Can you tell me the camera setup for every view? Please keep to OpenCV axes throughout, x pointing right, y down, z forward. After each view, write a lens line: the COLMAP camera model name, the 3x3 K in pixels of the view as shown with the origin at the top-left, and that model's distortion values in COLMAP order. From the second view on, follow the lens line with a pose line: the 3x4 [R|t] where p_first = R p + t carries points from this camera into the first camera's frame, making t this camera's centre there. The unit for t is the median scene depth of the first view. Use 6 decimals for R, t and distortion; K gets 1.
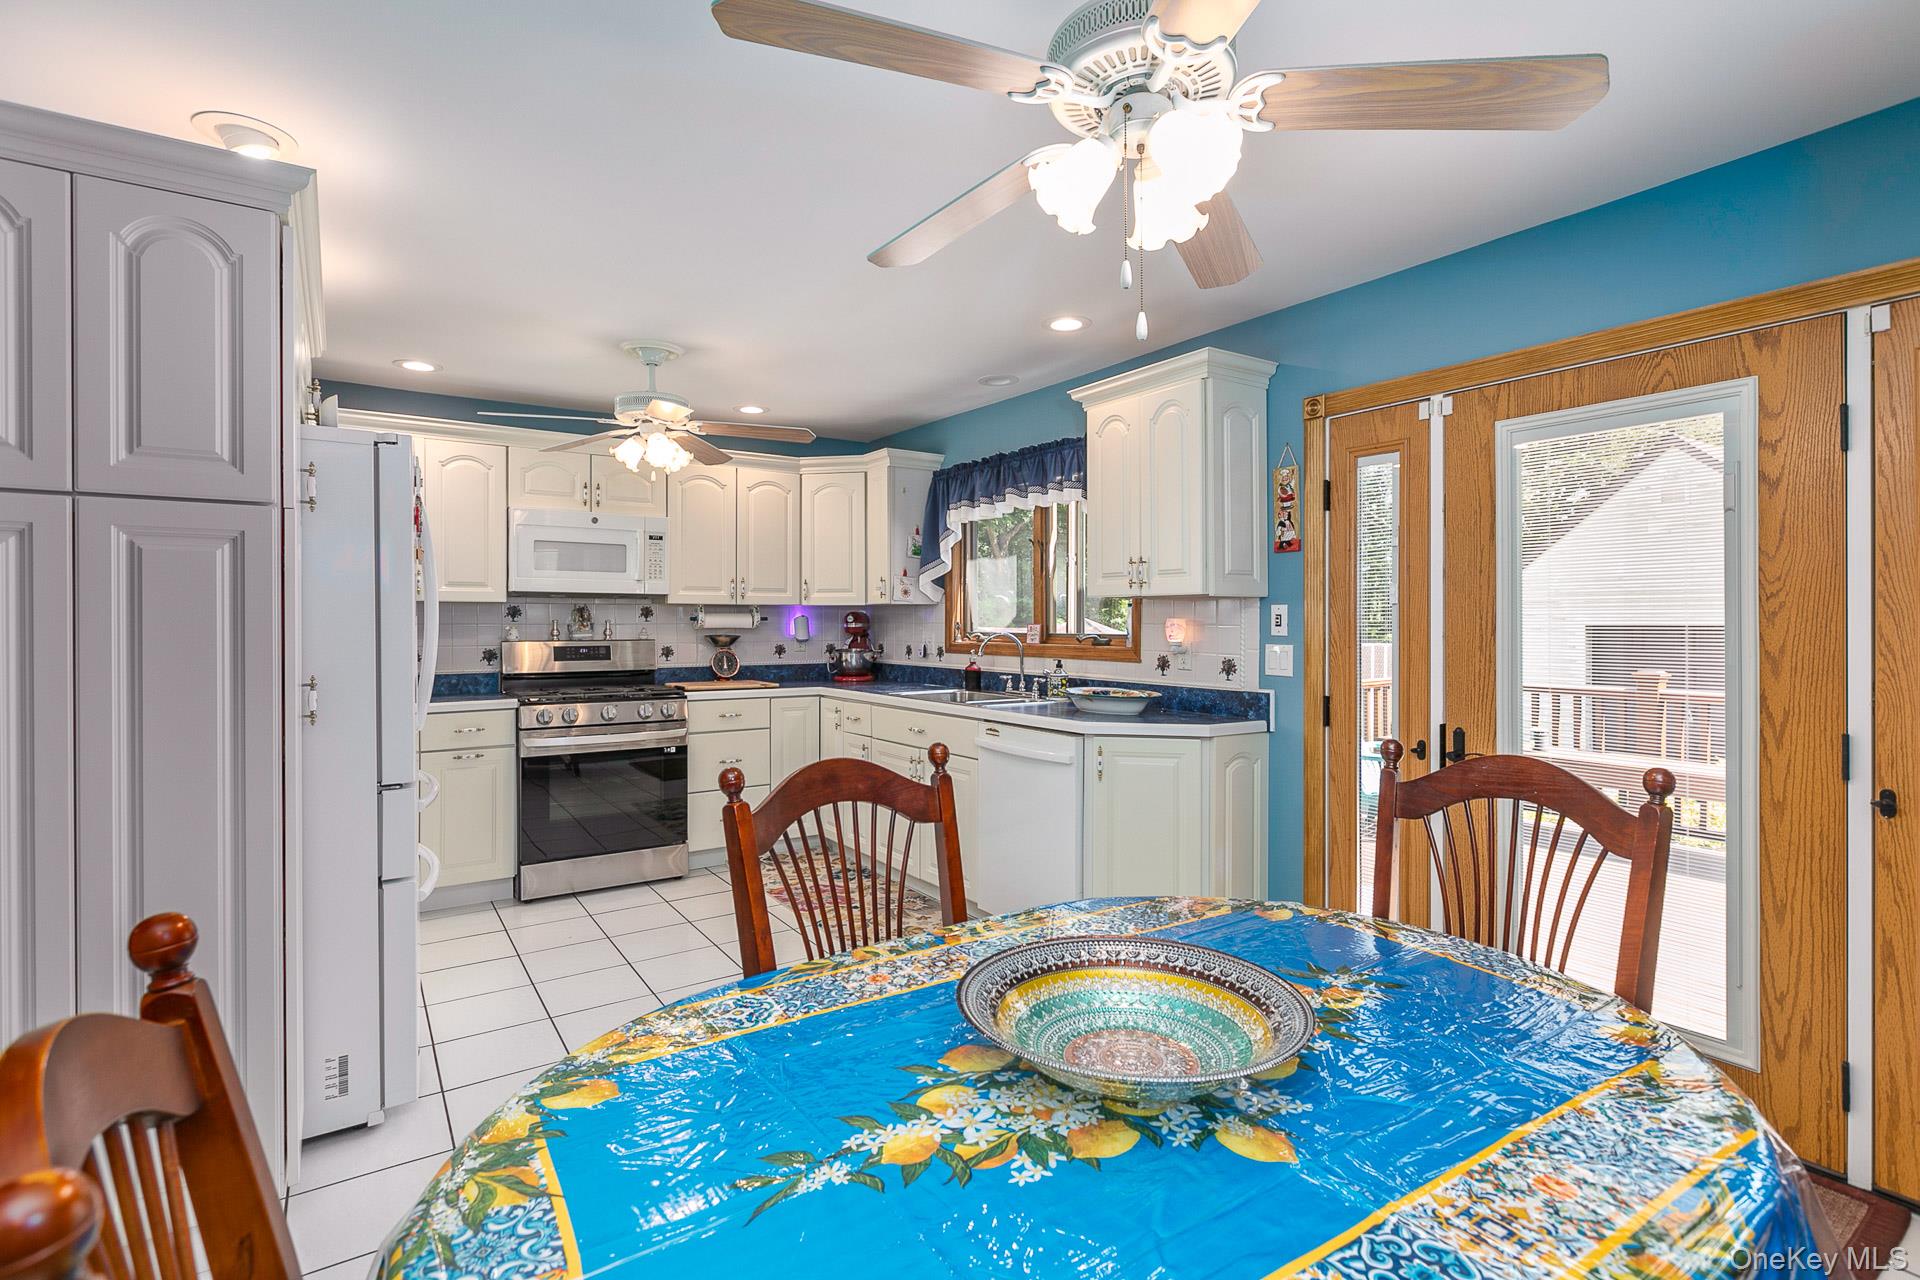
lens RADIAL K [[914.8, 0, 964.8], [0, 914.8, 624.5], [0, 0, 1]] dist [0.000807, -0.000402]
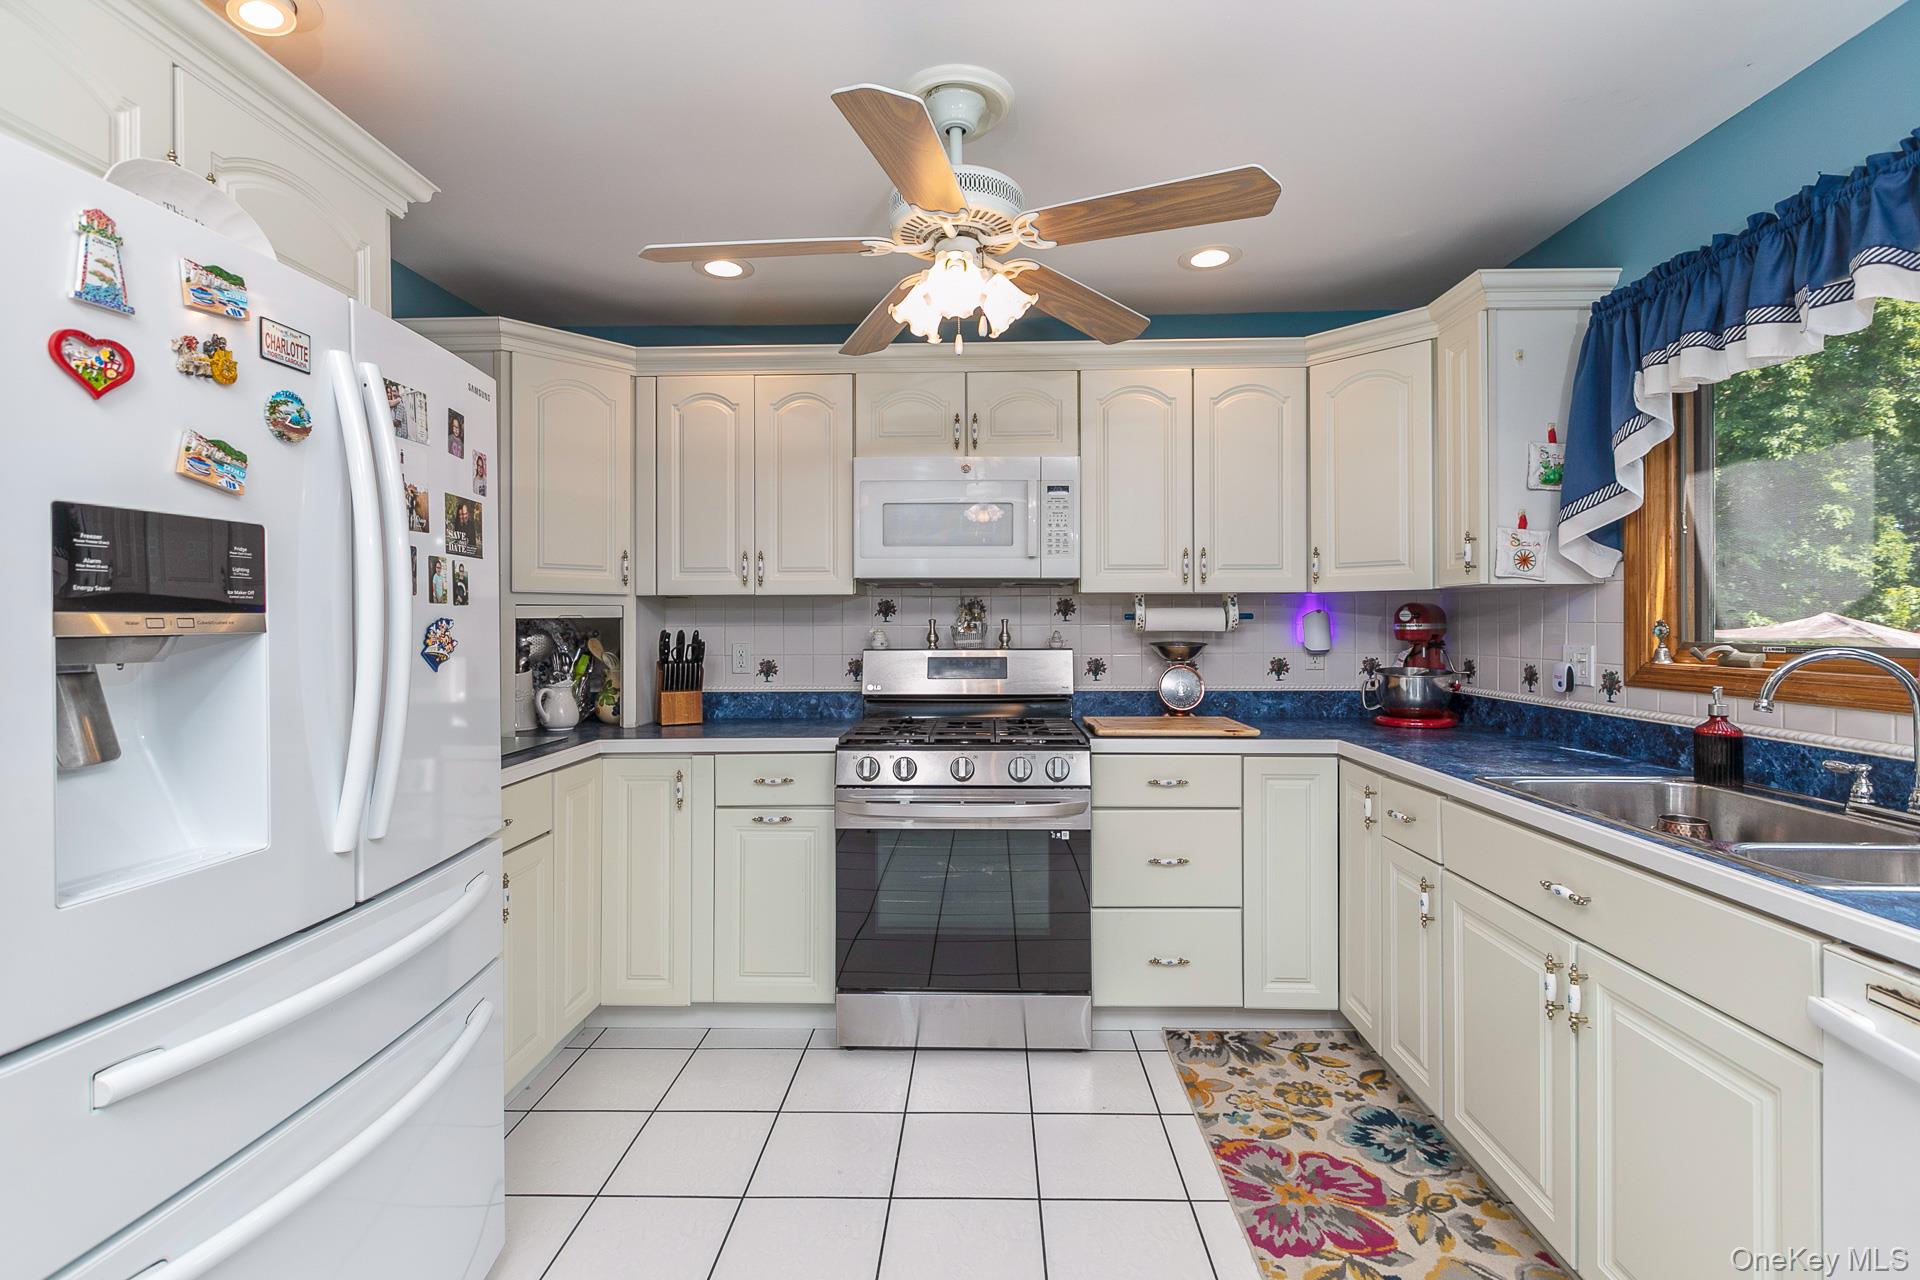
lens RADIAL K [[869.7, 0, 965.1], [0, 869.7, 620.3], [0, 0, 1]] dist [0.002938, -0.000322]
pose [[0.811440, -0.003275, -0.584426, -0.039266], [0.001285, 0.999992, -0.003820, -0.001762], [0.584434, 0.002349, 0.811438, 0.496052]]
